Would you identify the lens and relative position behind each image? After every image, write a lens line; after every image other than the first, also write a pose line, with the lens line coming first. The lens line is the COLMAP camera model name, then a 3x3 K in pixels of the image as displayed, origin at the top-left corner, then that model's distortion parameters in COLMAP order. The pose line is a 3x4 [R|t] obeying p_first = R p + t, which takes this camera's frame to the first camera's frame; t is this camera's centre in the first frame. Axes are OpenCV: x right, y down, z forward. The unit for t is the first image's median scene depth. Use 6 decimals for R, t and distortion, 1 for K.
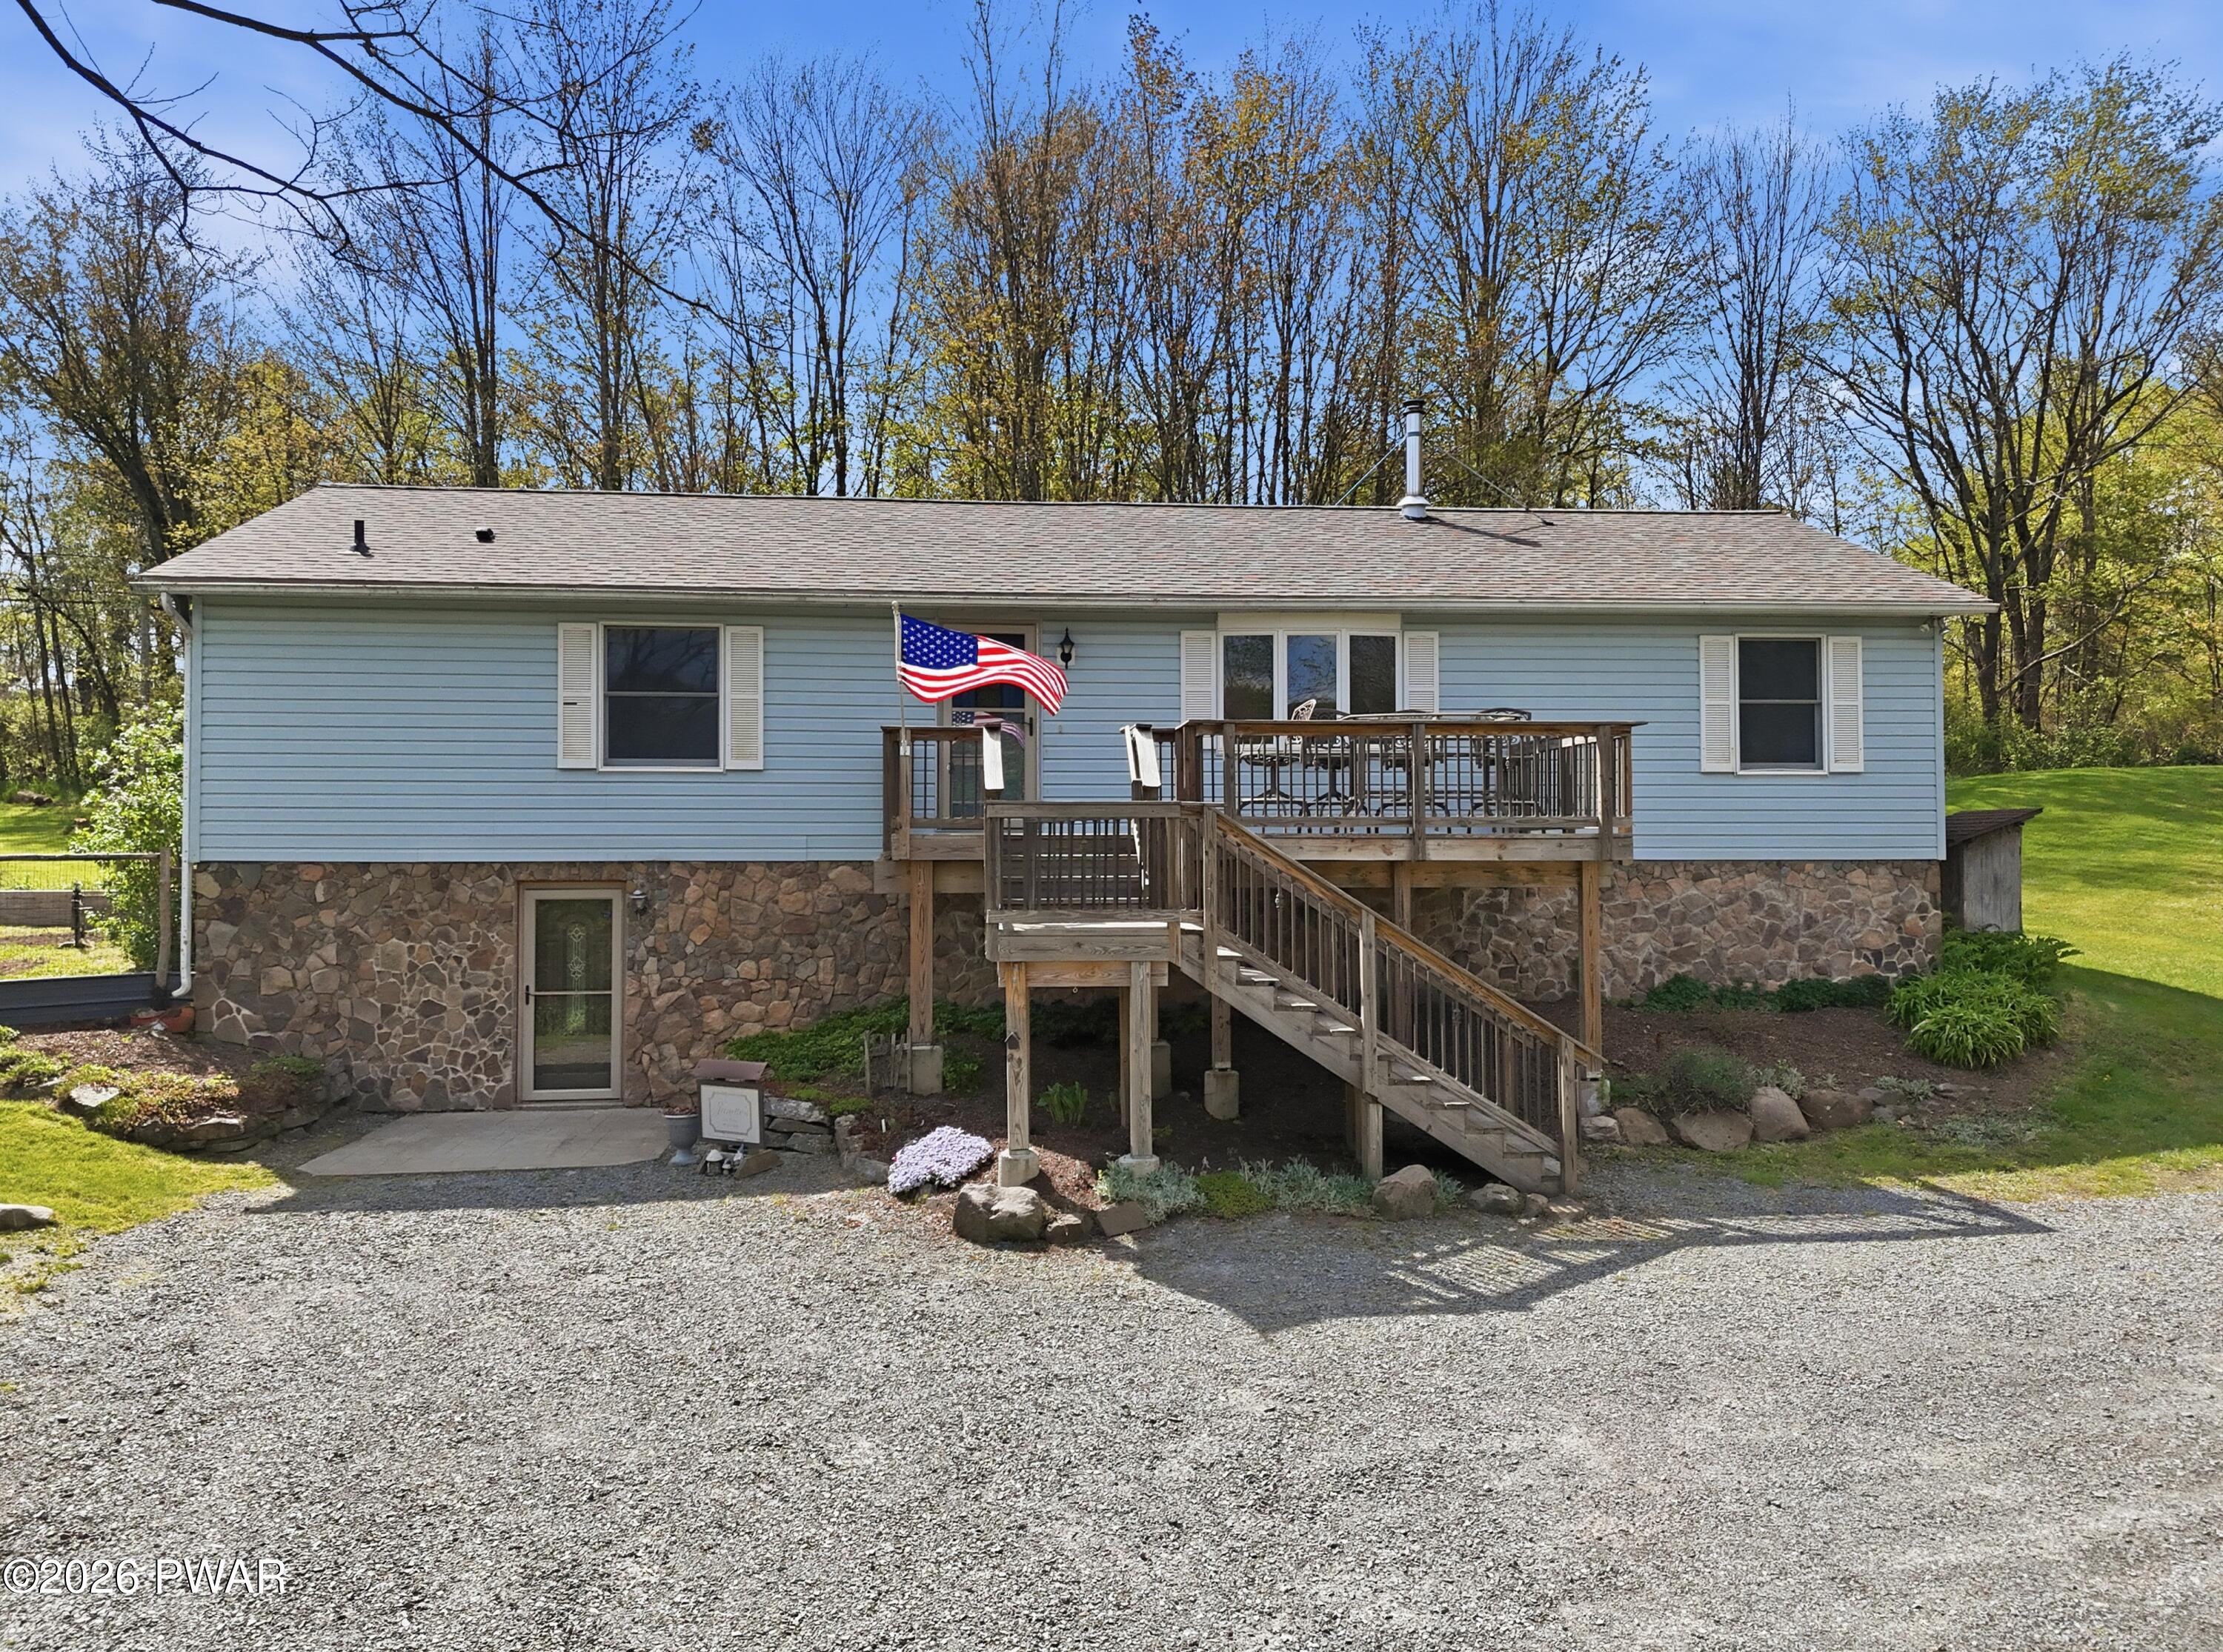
lens RADIAL K [[1637.7, 0, 1111.5], [0, 1637.7, 826.0], [0, 0, 1]] dist [0.046108, -0.002866]
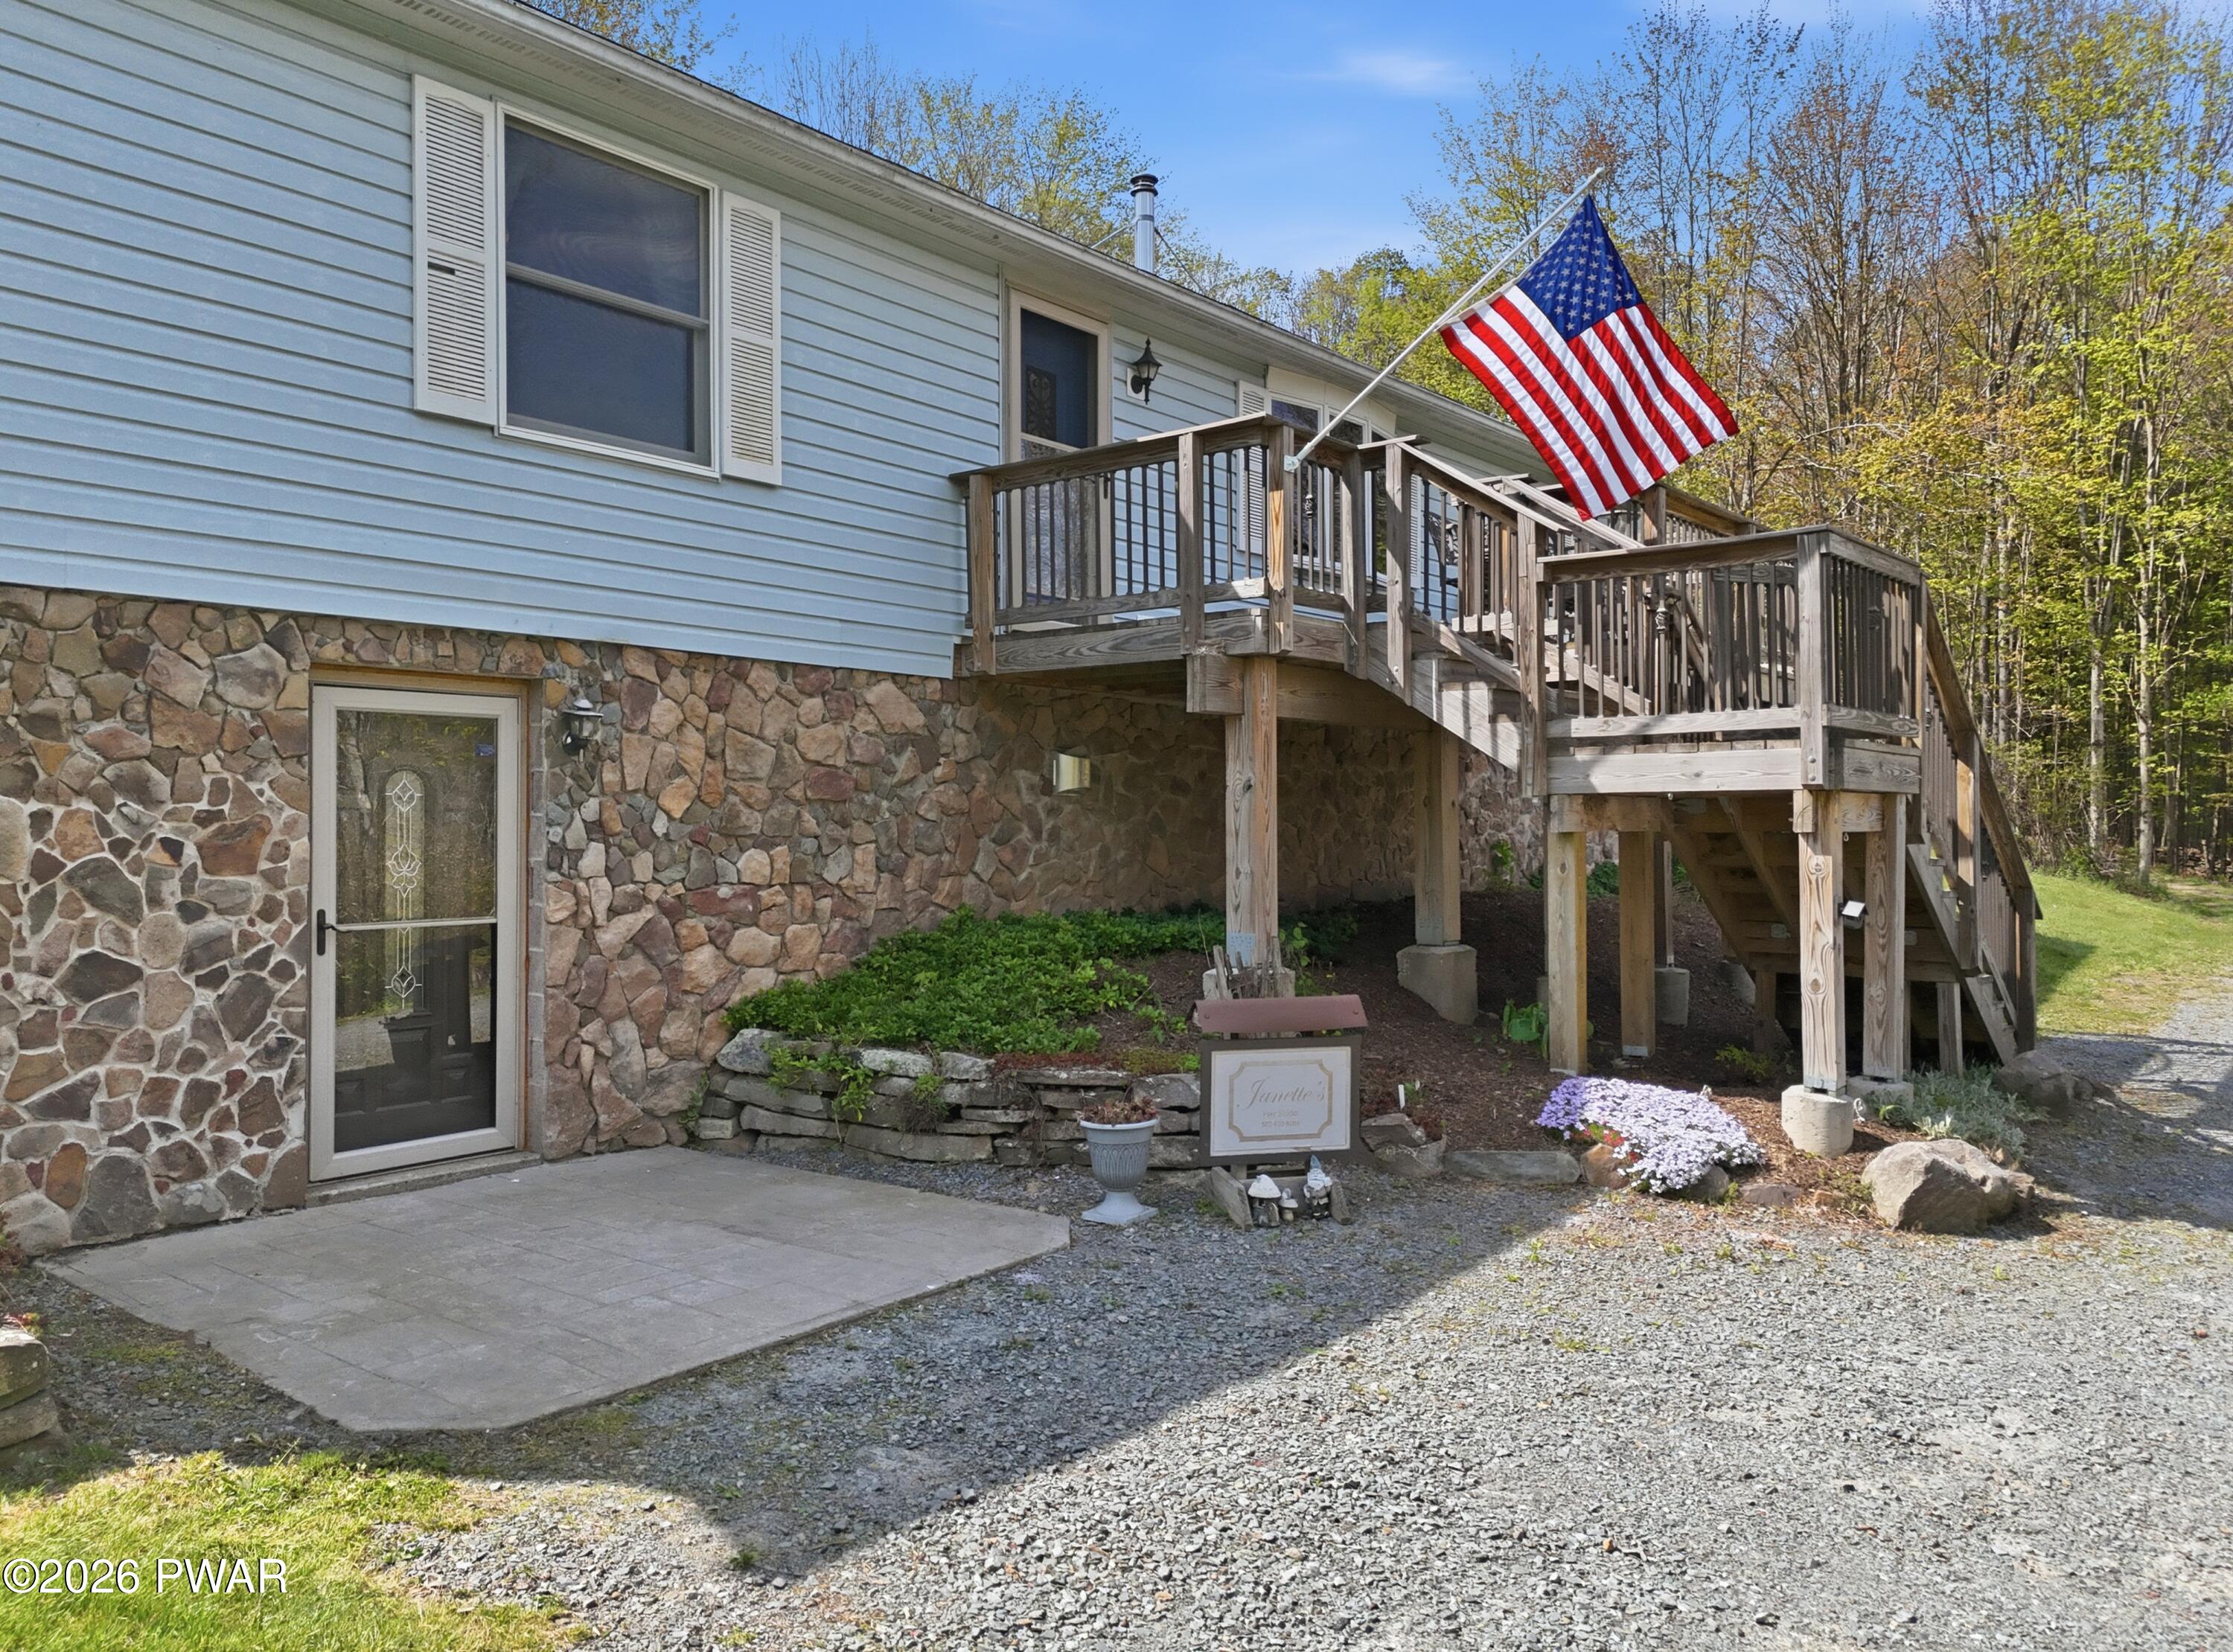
lens RADIAL K [[1645.1, 0, 1116.5], [0, 1645.1, 826.0], [0, 0, 1]] dist [0.046108, -0.002866]
pose [[0.707015, 0.000331, 0.707198, -0.515585], [-0.005165, 0.999976, 0.004696, 0.072283], [-0.707180, -0.006973, 0.707000, 0.554046]]
